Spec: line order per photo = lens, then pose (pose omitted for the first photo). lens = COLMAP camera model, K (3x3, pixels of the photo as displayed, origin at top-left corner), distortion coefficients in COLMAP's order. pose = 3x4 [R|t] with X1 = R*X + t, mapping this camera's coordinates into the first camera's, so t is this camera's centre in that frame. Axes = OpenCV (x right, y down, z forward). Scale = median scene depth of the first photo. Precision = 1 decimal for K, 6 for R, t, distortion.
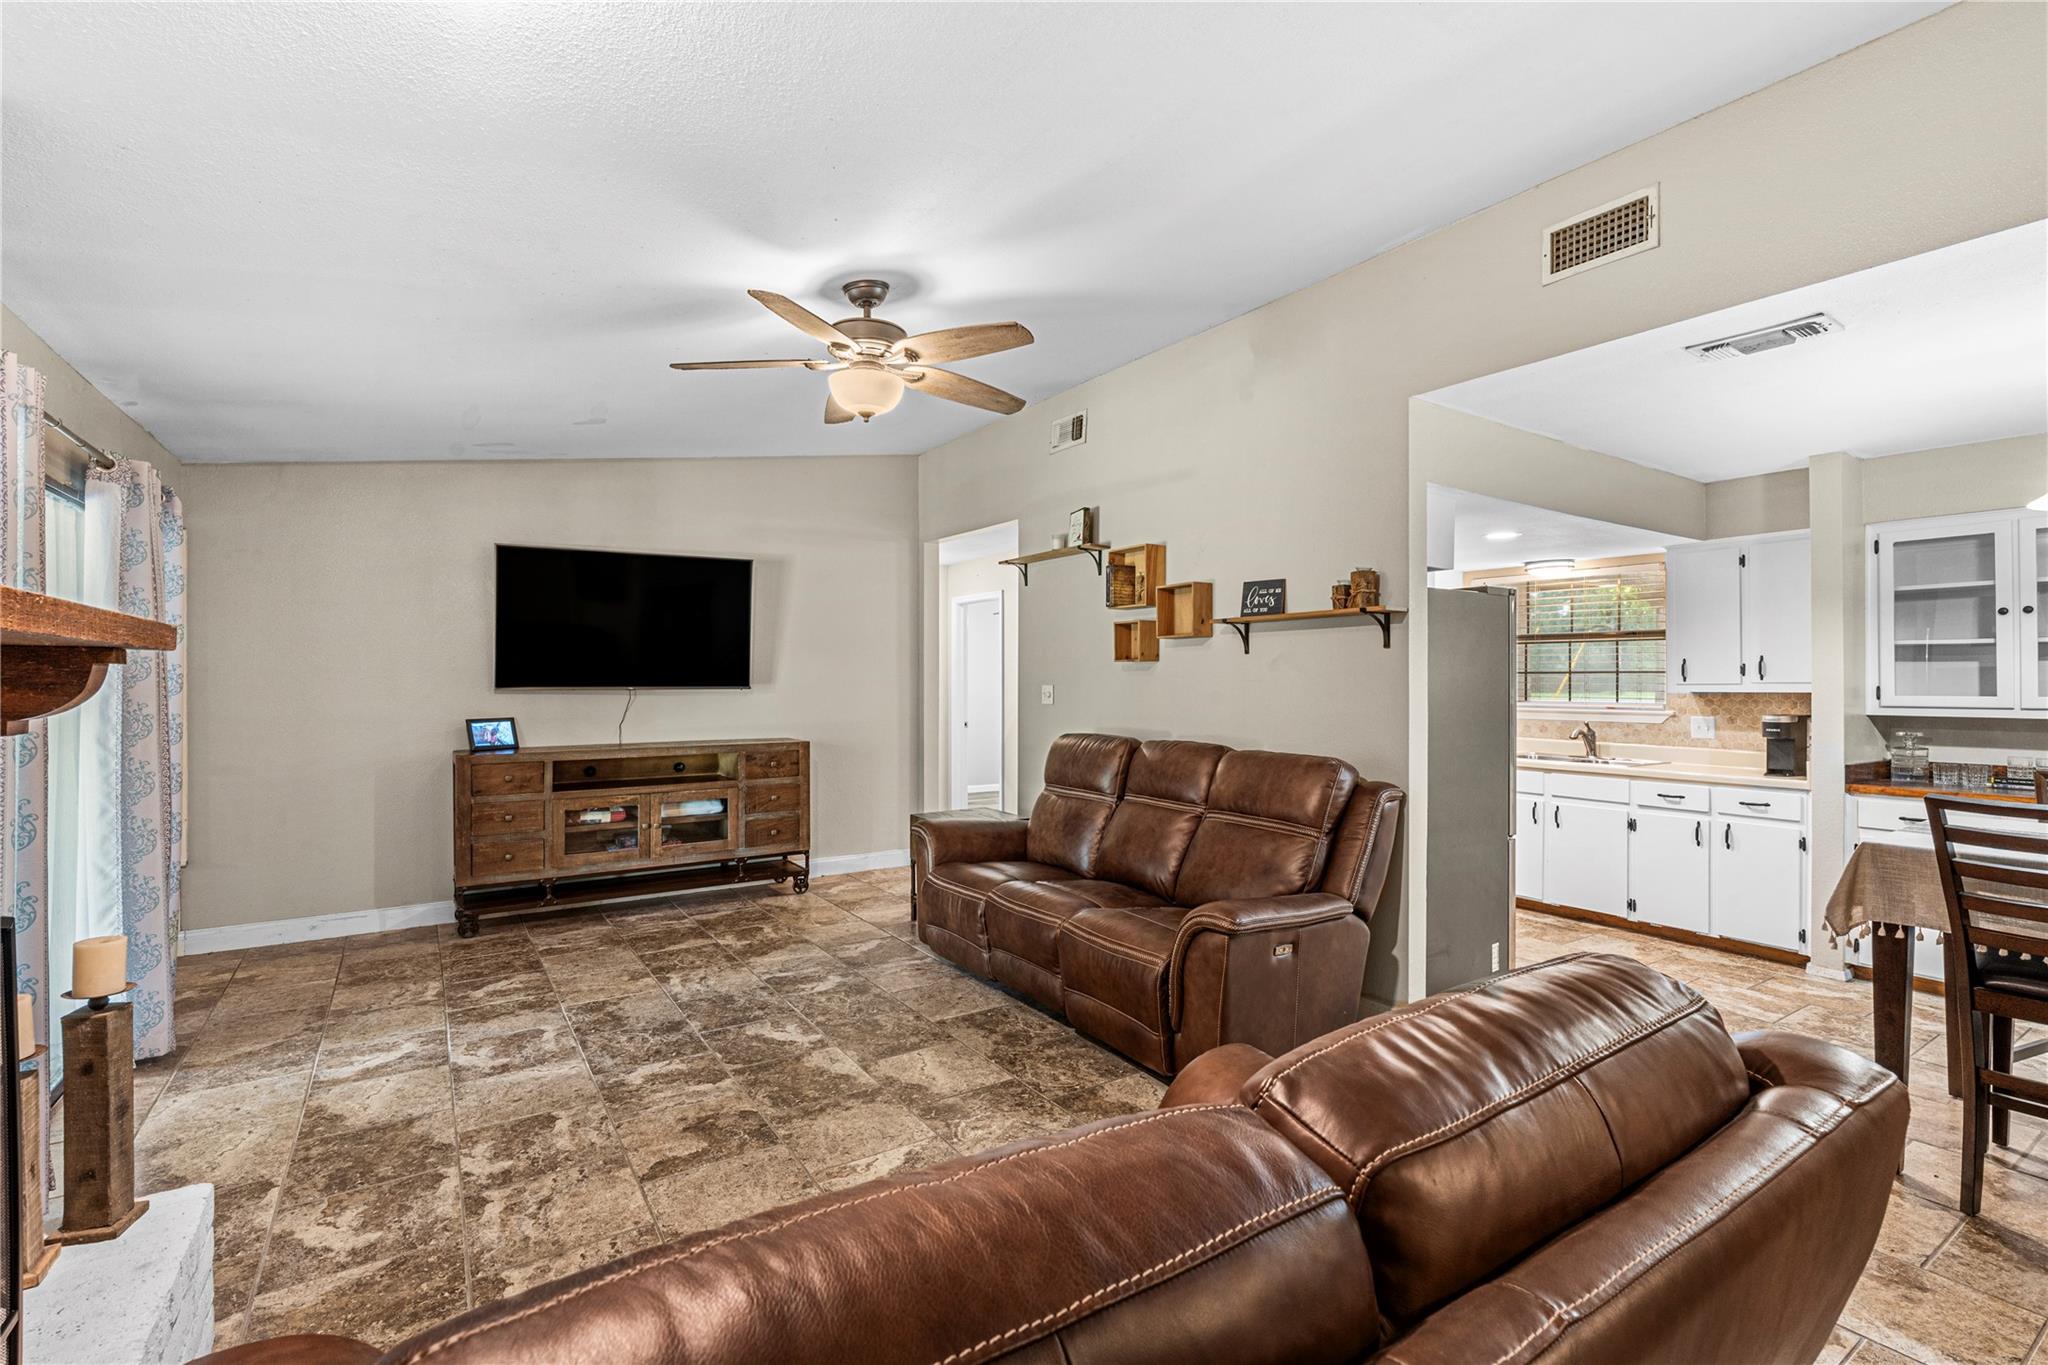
lens RADIAL K [[936.7, 0, 1025.3], [0, 936.7, 684.1], [0, 0, 1]] dist [-0.002415, -0.000260]
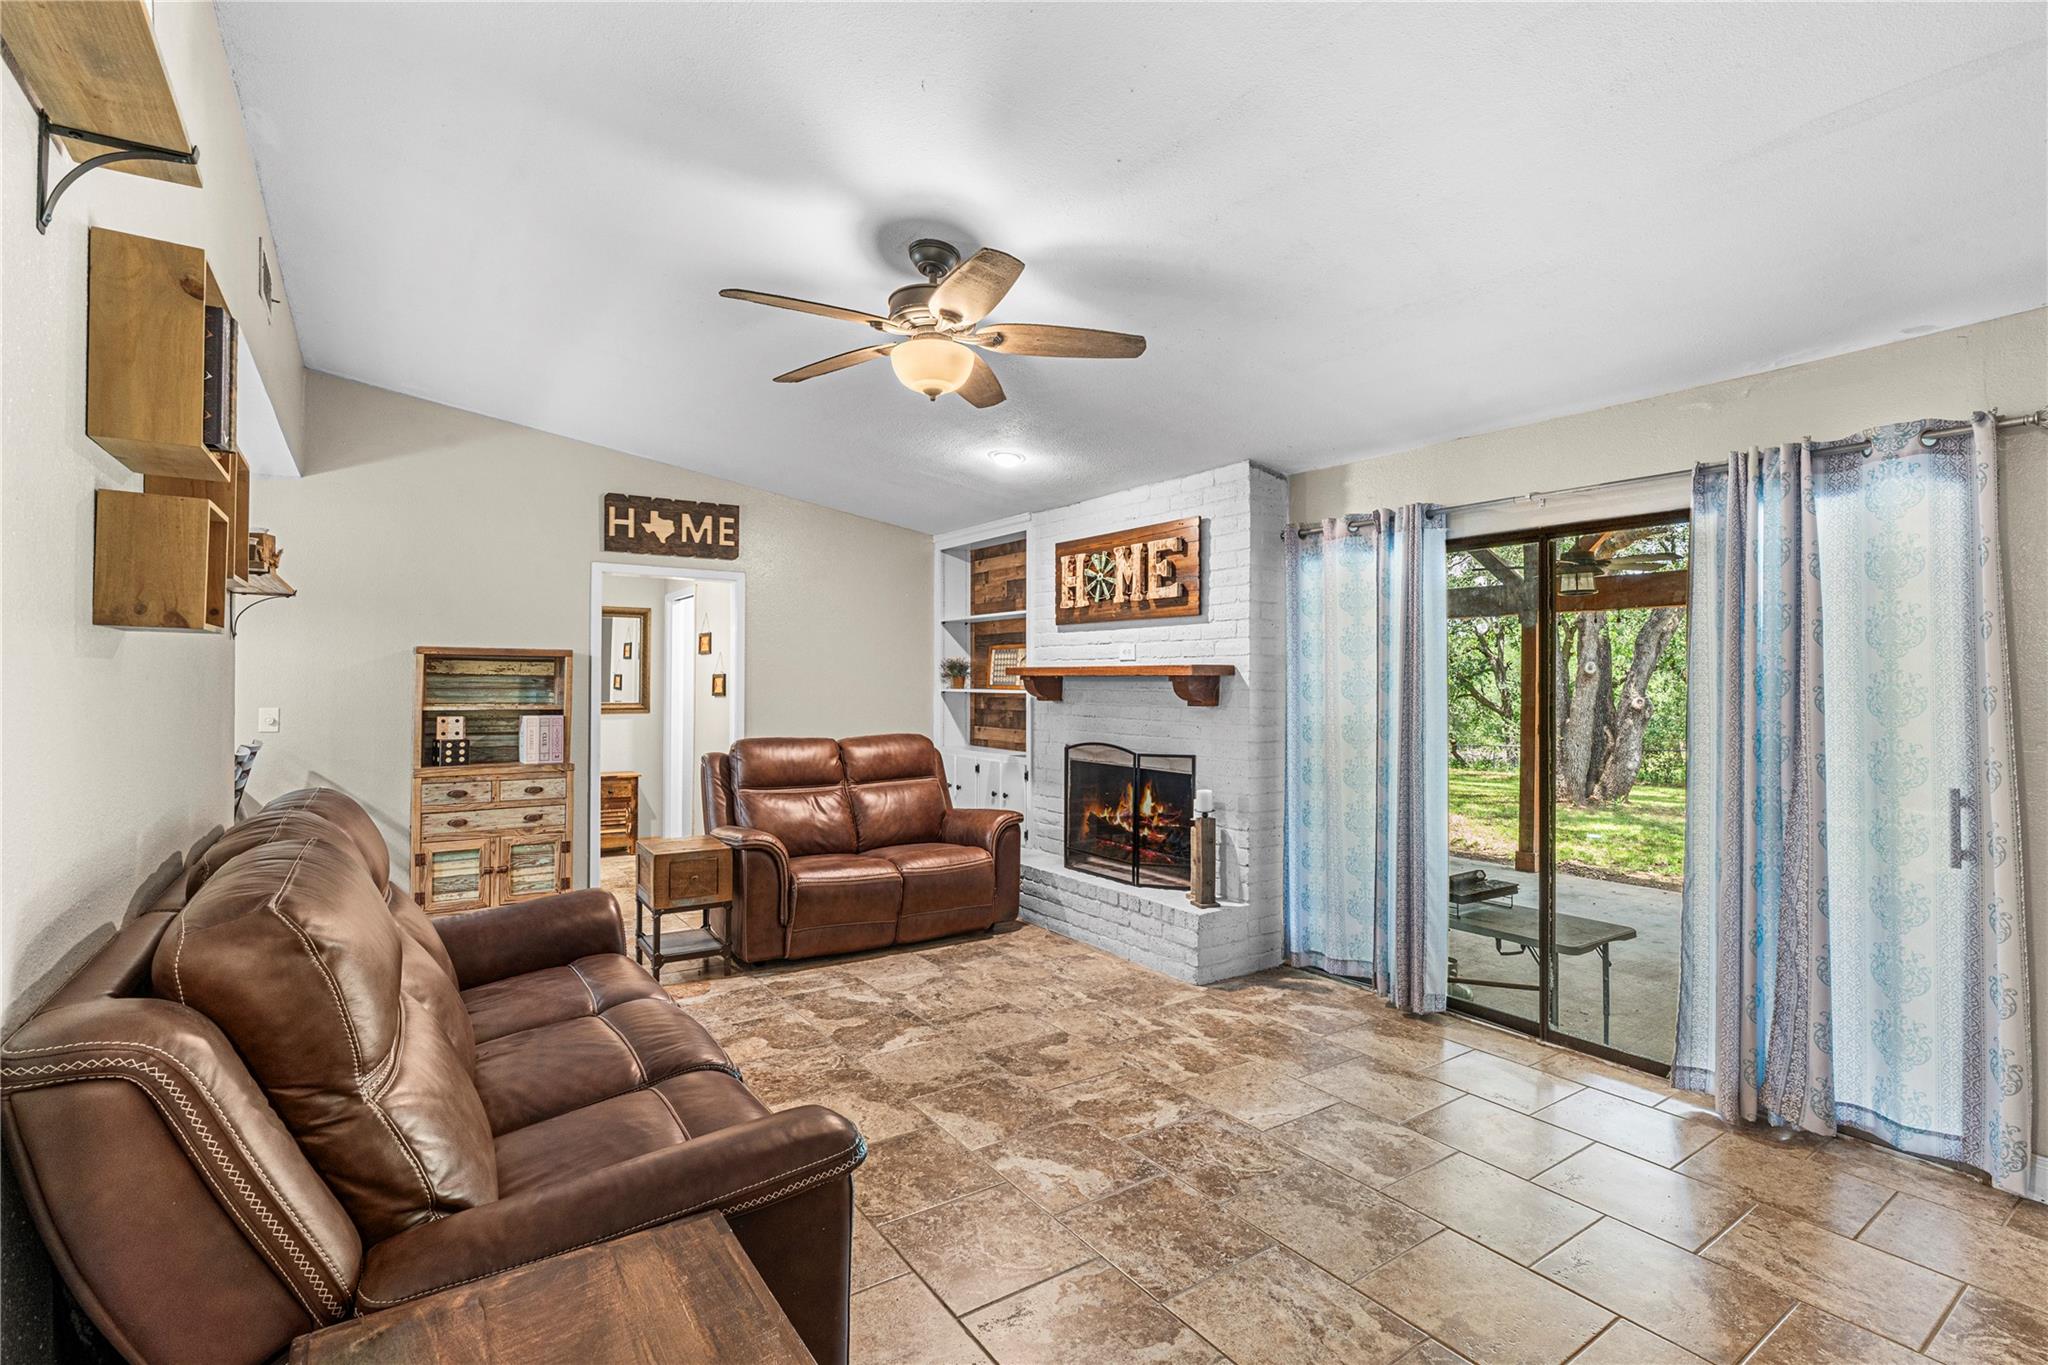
lens RADIAL K [[936.7, 0, 1015.4], [0, 936.7, 670.7], [0, 0, 1]] dist [-0.002415, -0.000260]
pose [[-0.999917, -0.005932, -0.011453, -0.223220], [-0.005820, 0.999935, -0.009757, -0.011087], [0.011510, -0.009690, -0.999887, 1.755341]]
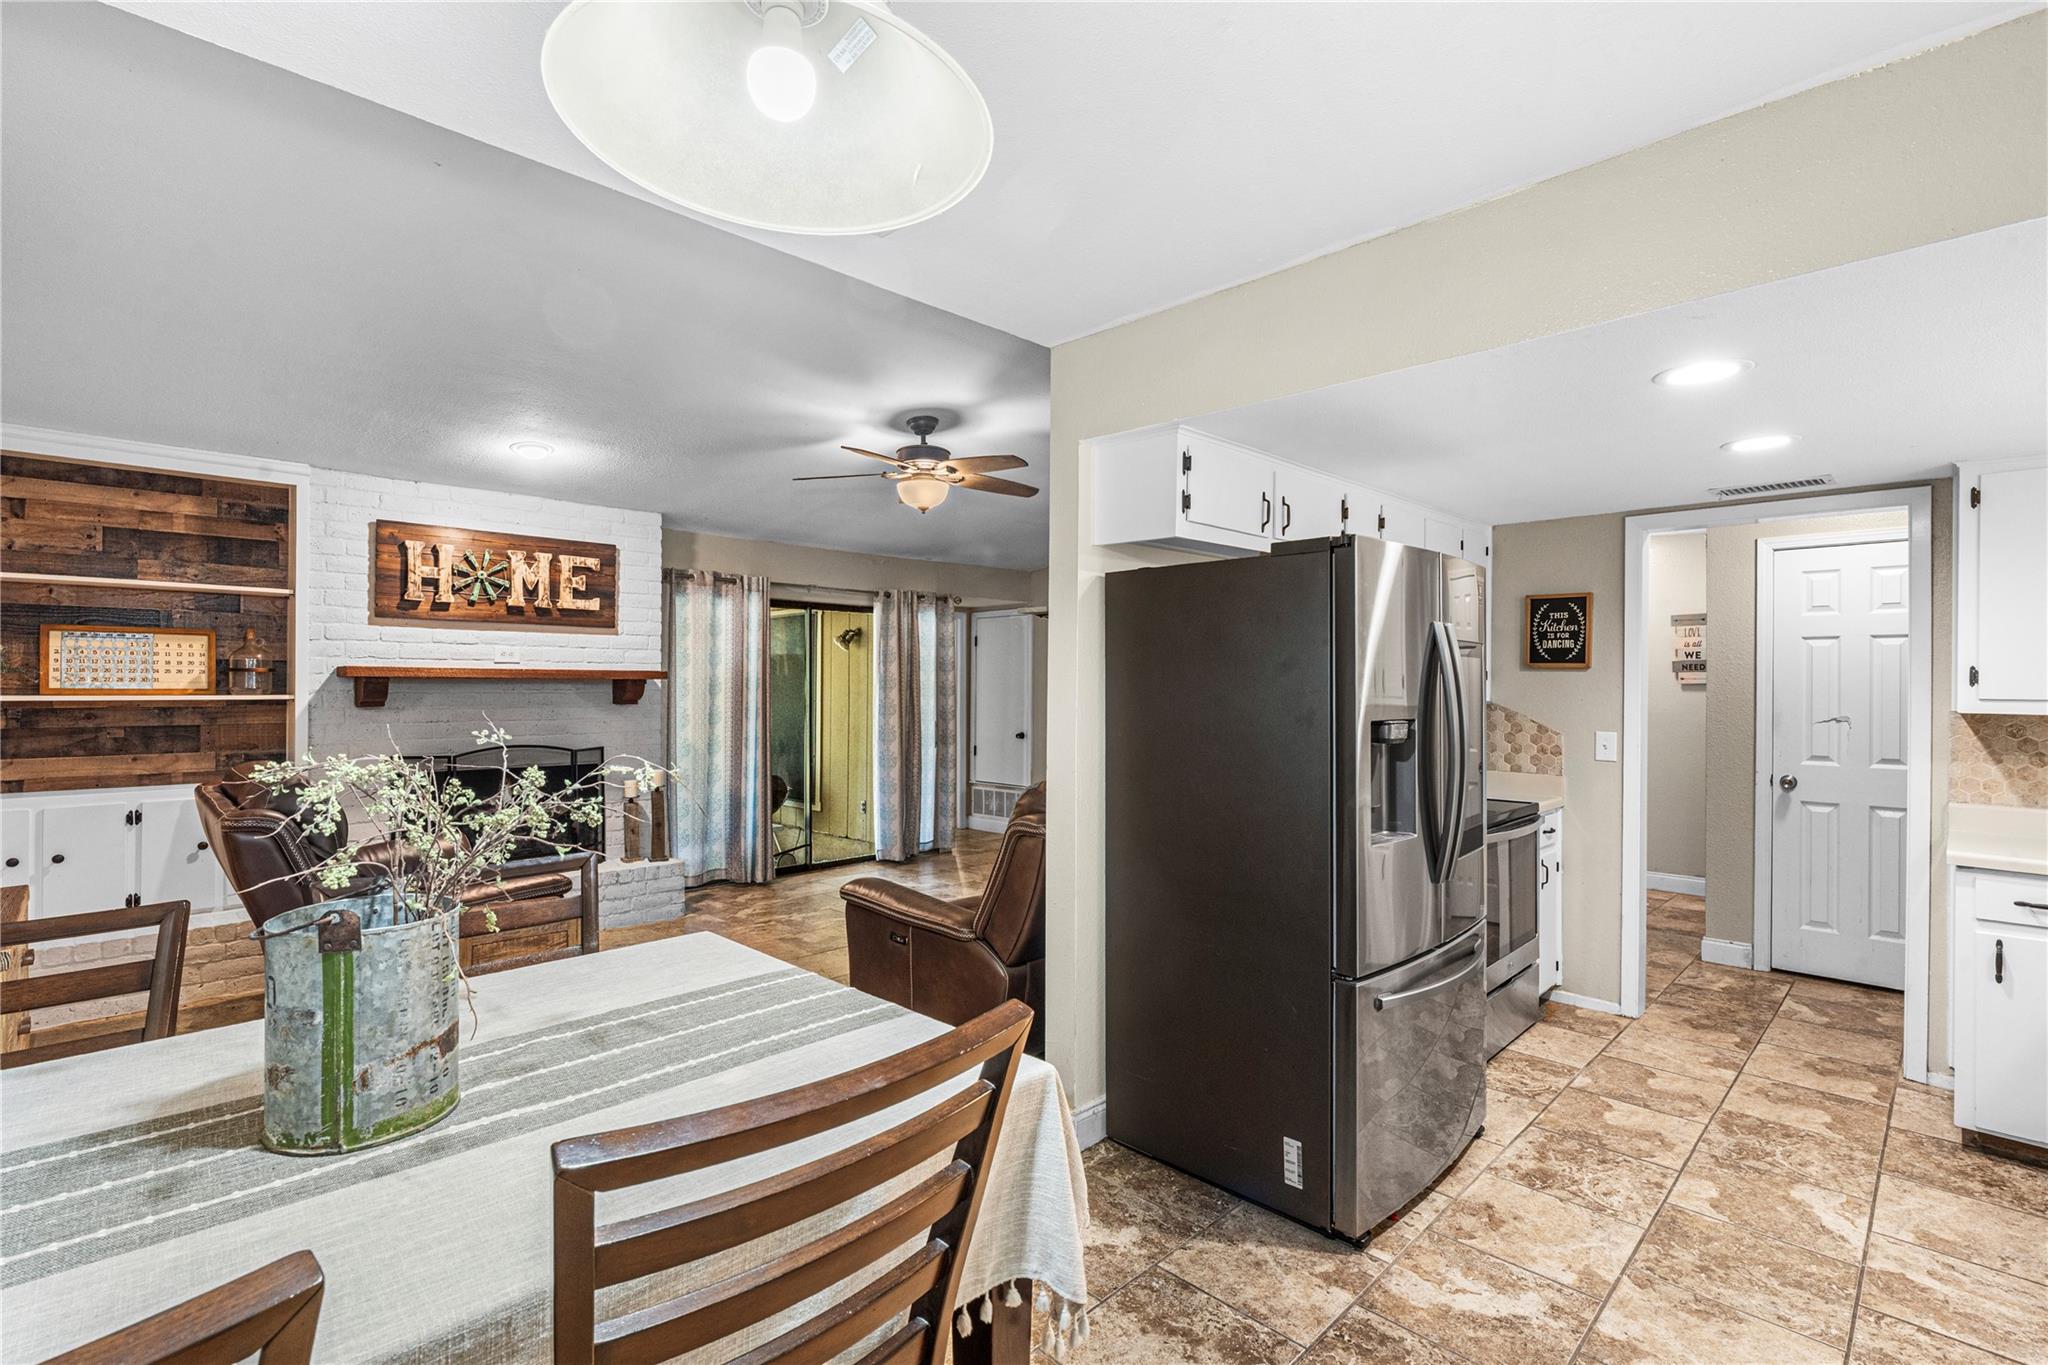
lens RADIAL K [[936.7, 0, 1027.5], [0, 936.7, 682.1], [0, 0, 1]] dist [-0.002415, -0.000260]
pose [[0.190352, -0.002746, -0.981712, 1.192414], [-0.006963, 0.999967, -0.004147, -0.011570], [0.981691, 0.007625, 0.190326, 0.812058]]
